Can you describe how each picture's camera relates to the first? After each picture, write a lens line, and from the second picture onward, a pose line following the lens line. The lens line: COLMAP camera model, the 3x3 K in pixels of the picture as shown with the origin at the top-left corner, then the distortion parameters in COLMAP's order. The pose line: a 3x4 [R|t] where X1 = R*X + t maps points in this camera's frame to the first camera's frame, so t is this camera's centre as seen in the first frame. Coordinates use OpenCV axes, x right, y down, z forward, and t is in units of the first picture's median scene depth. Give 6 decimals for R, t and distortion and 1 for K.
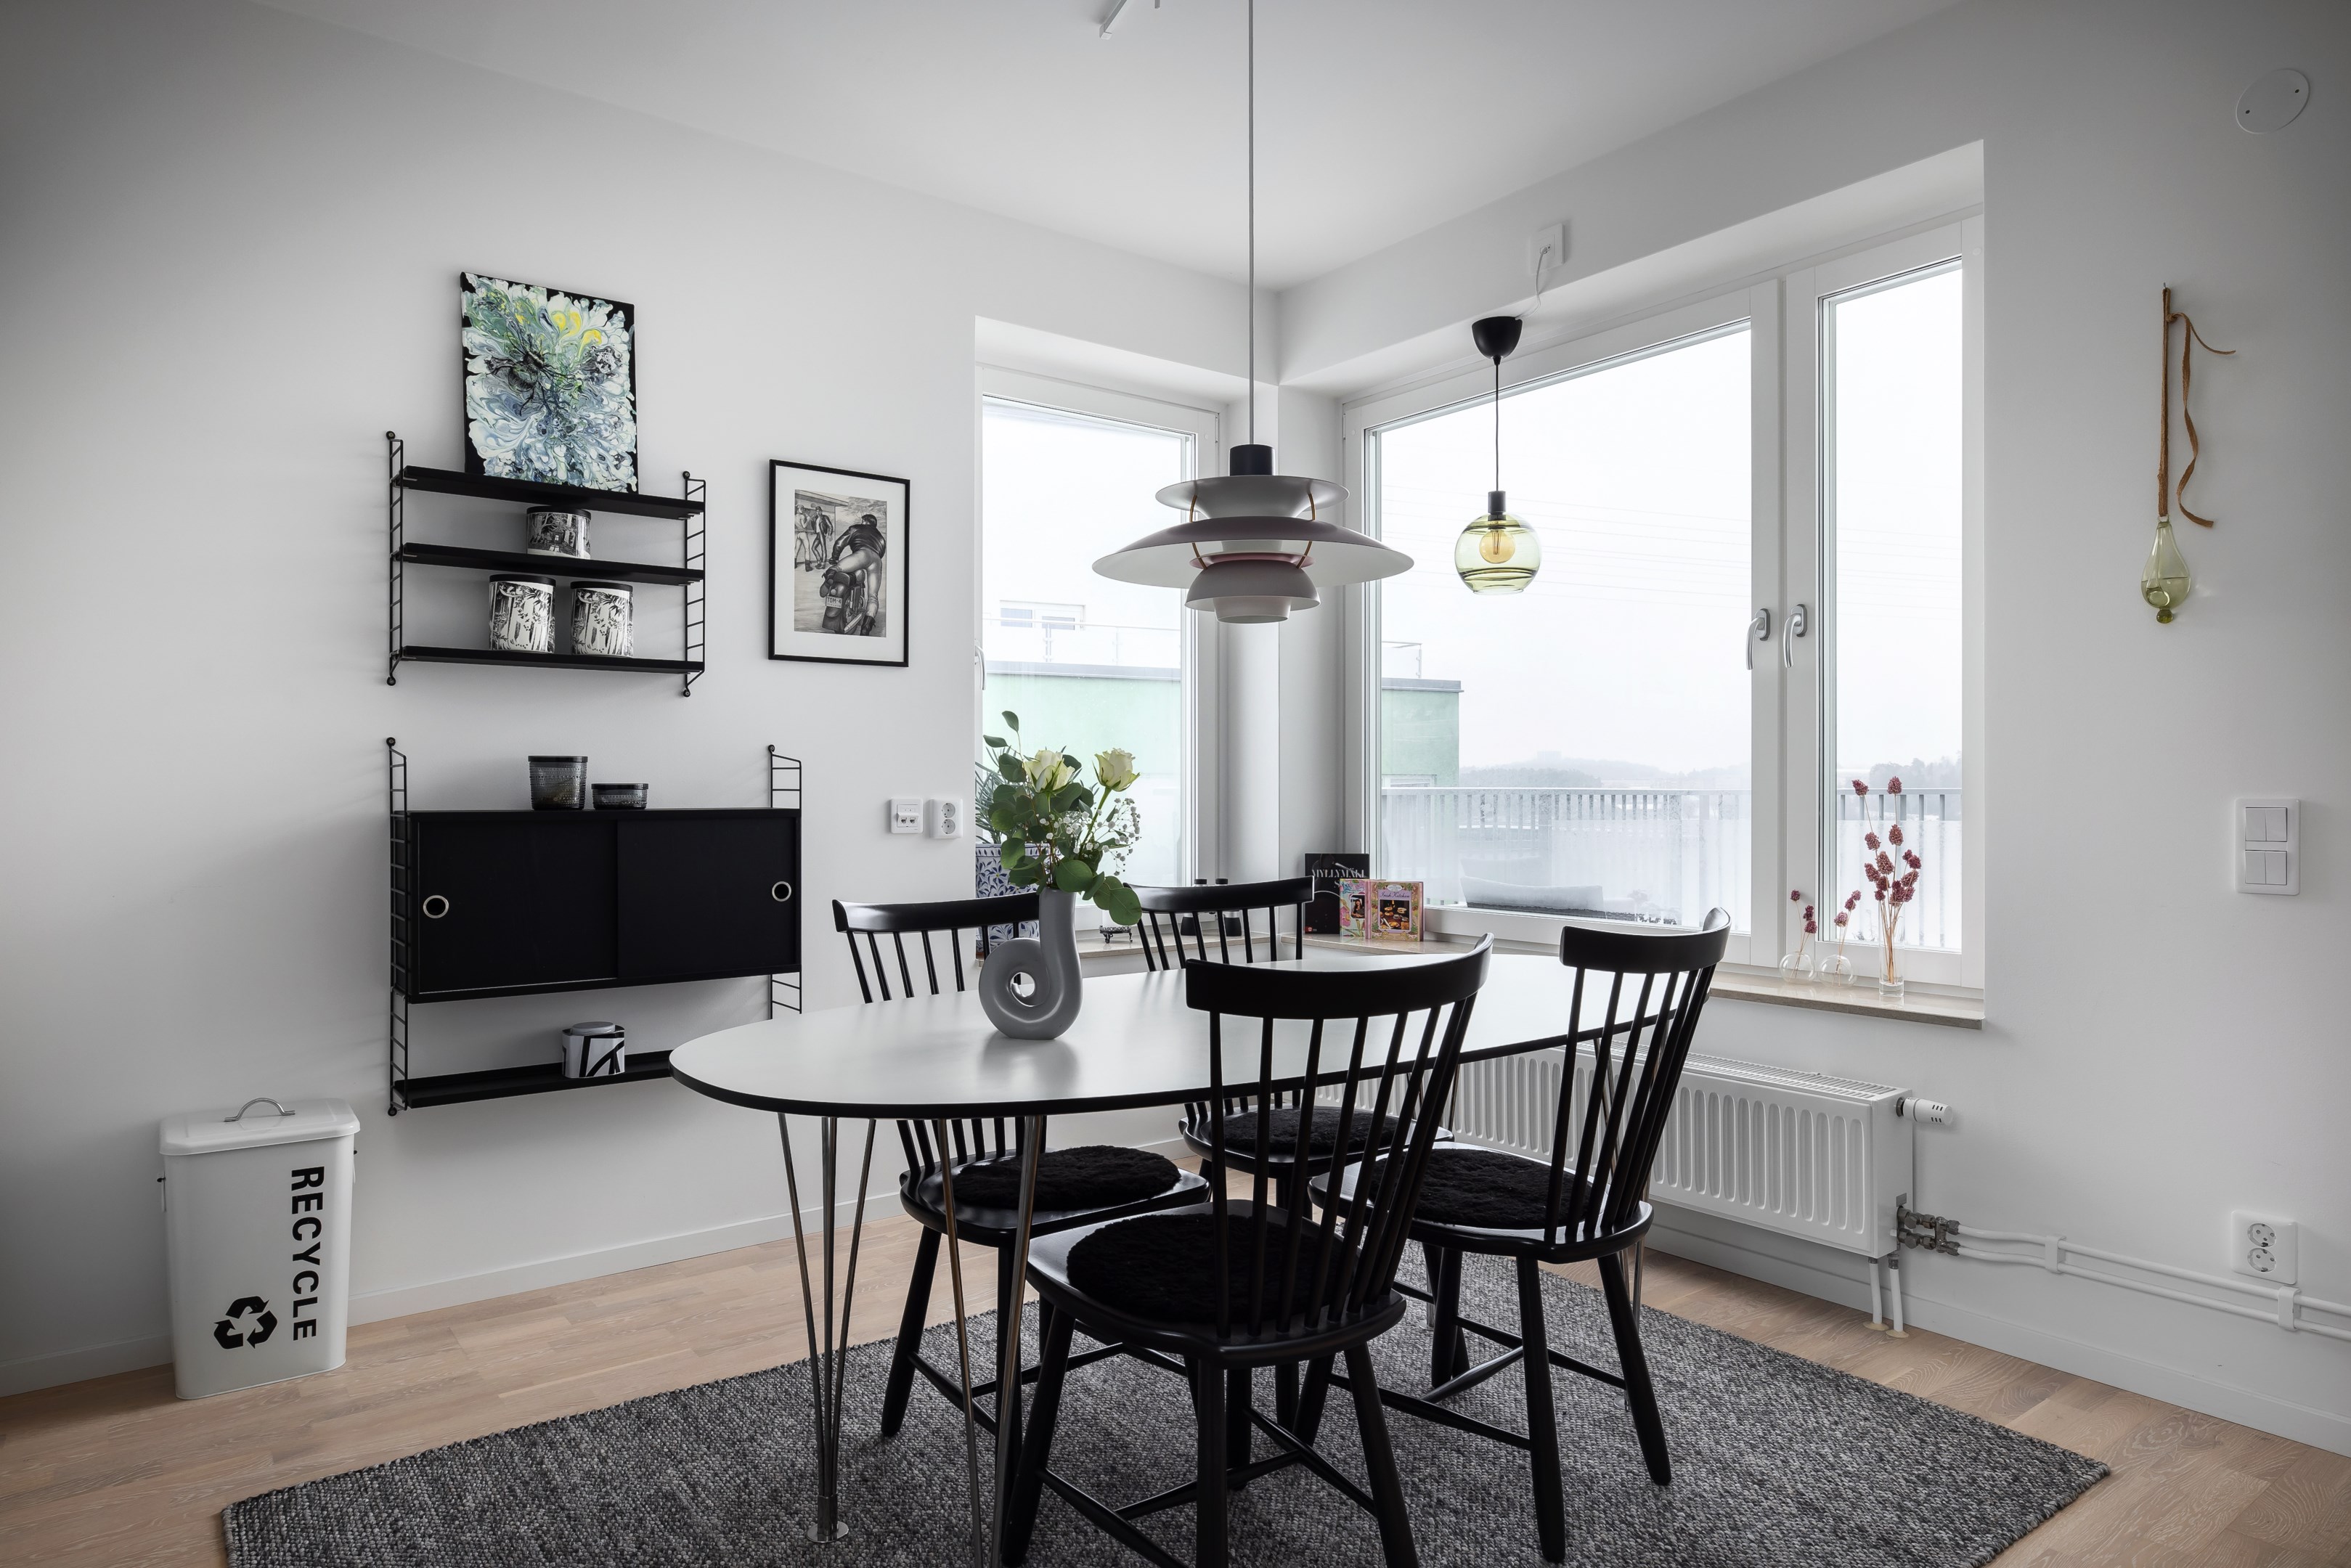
lens RADIAL K [[1447.6, 0, 1162.7], [0, 1447.6, 787.1], [0, 0, 1]] dist [-0.005841, -0.003218]
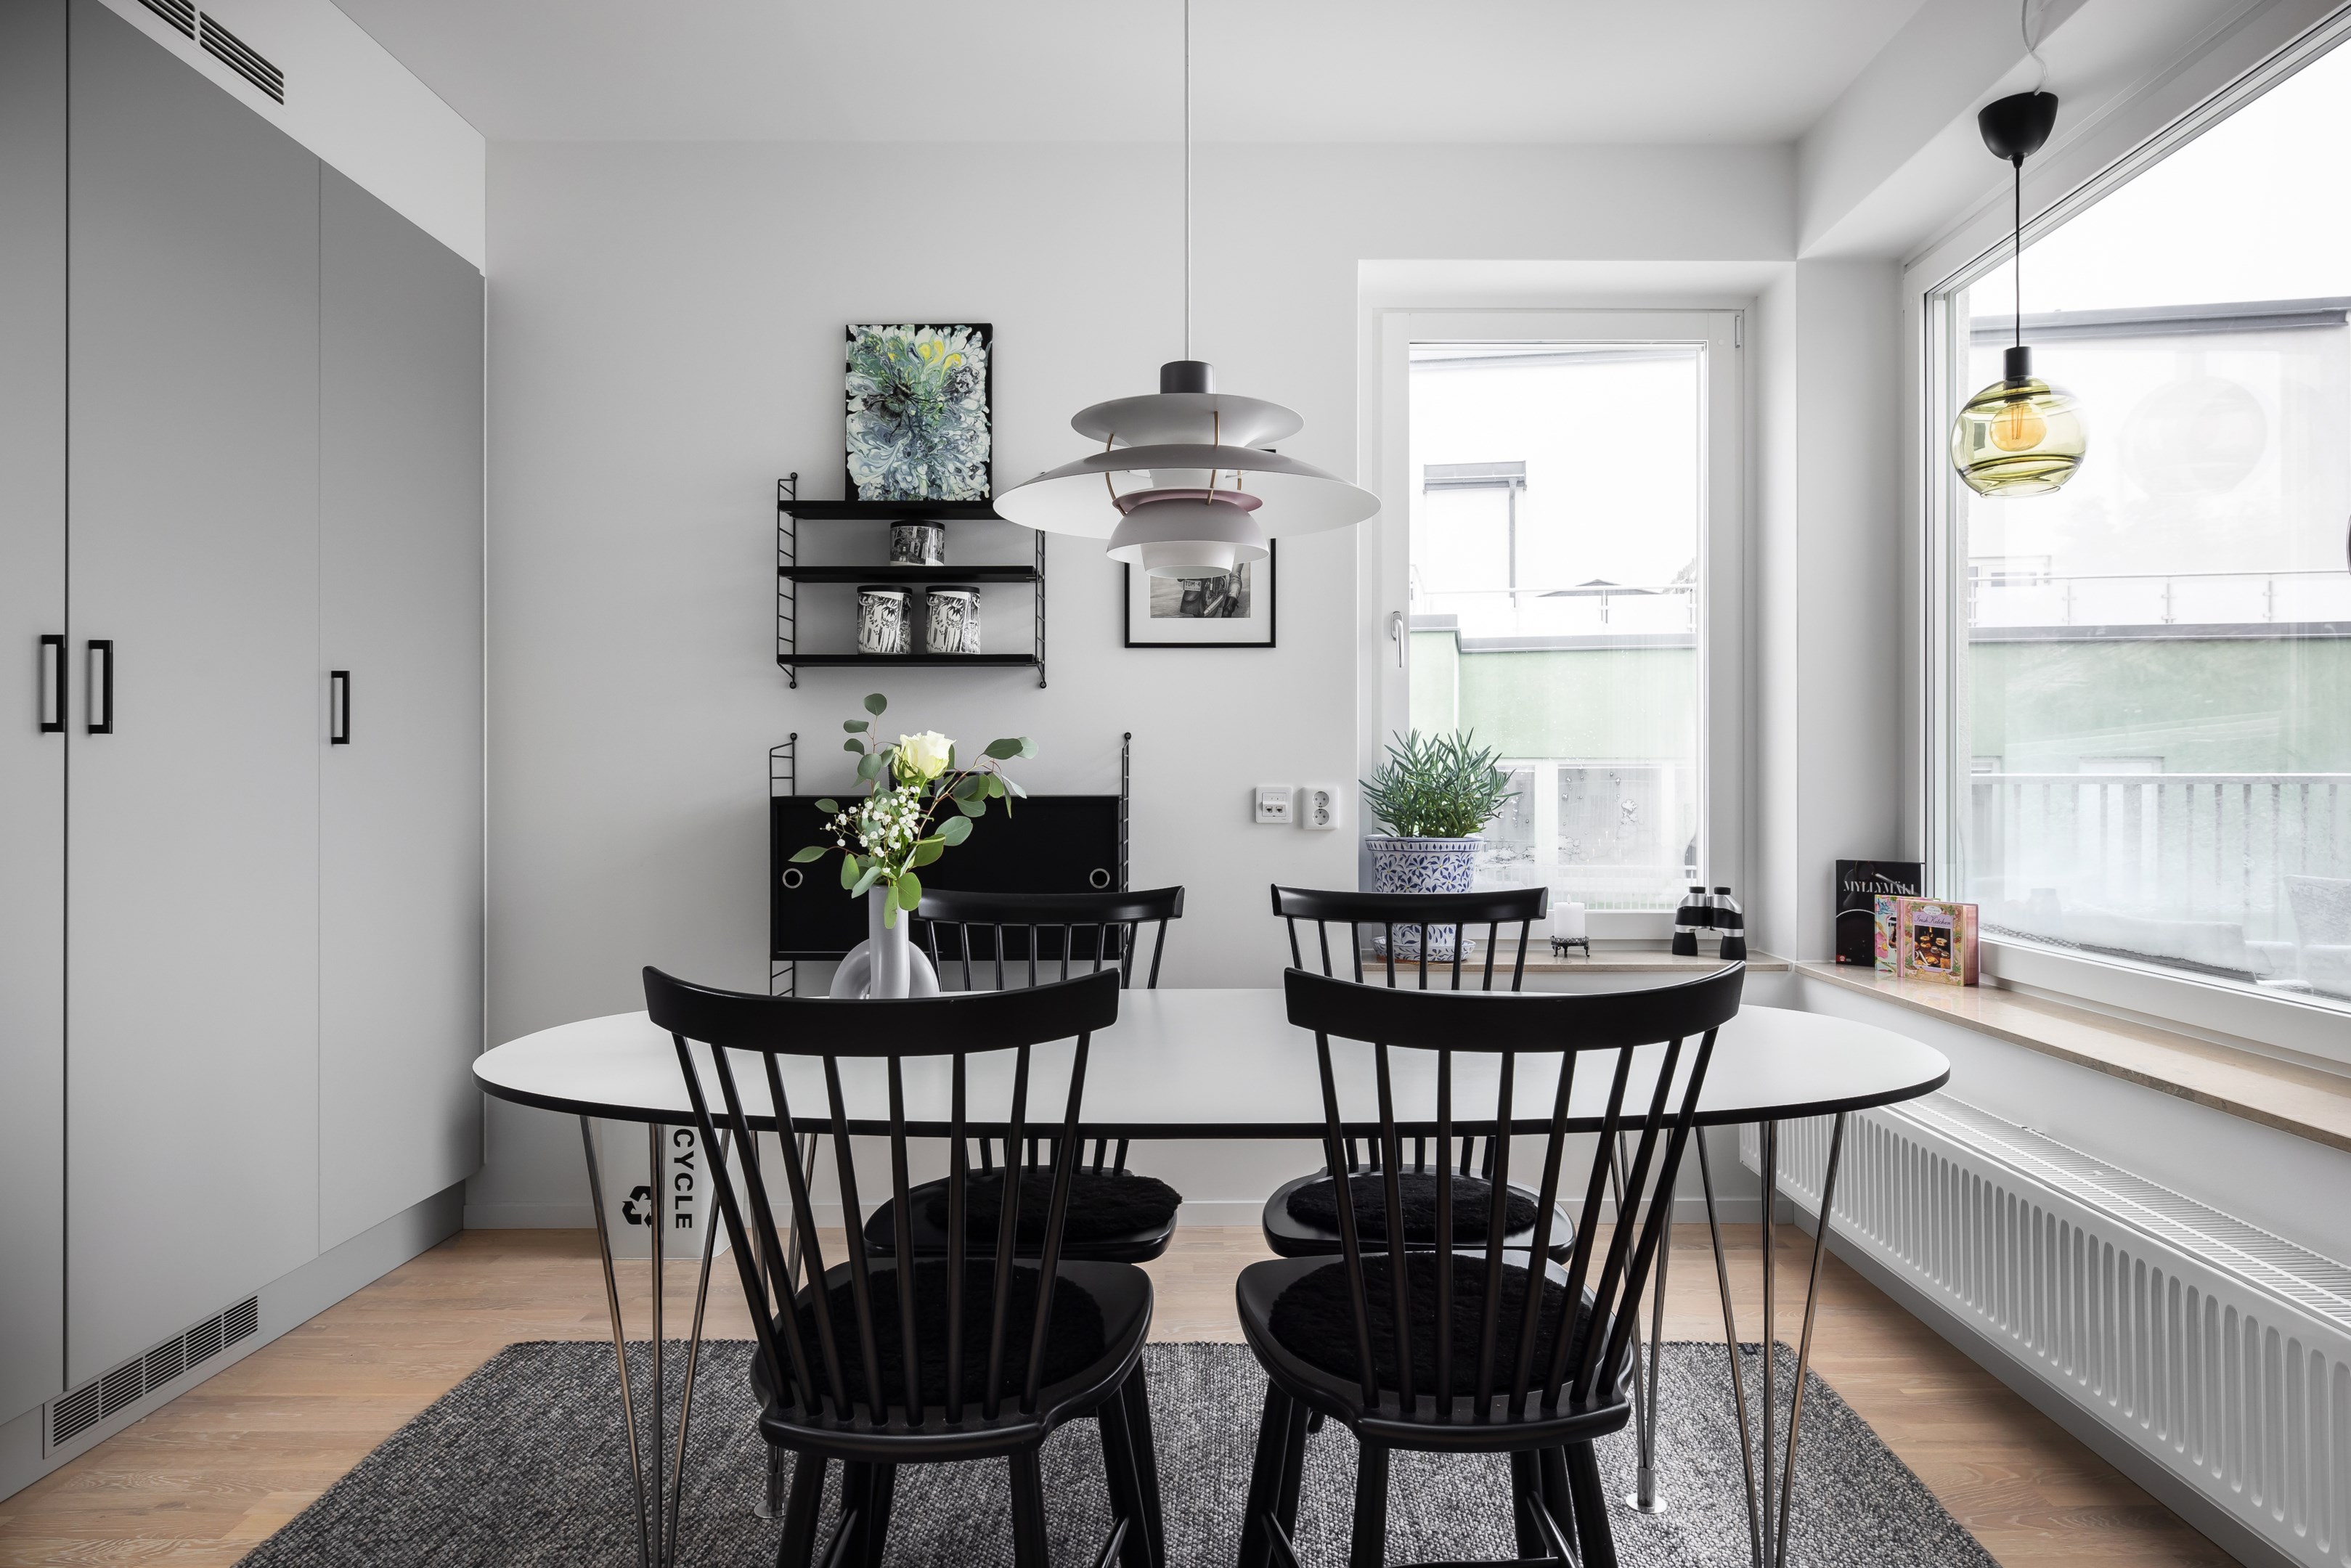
lens RADIAL K [[1447.6, 0, 1175.3], [0, 1447.6, 774.5], [0, 0, 1]] dist [-0.005841, -0.003218]
pose [[0.790937, -0.001522, -0.611895, 0.405791], [0.001580, 0.999999, -0.000445, 0.000422], [0.611895, -0.000615, 0.790939, 0.243750]]
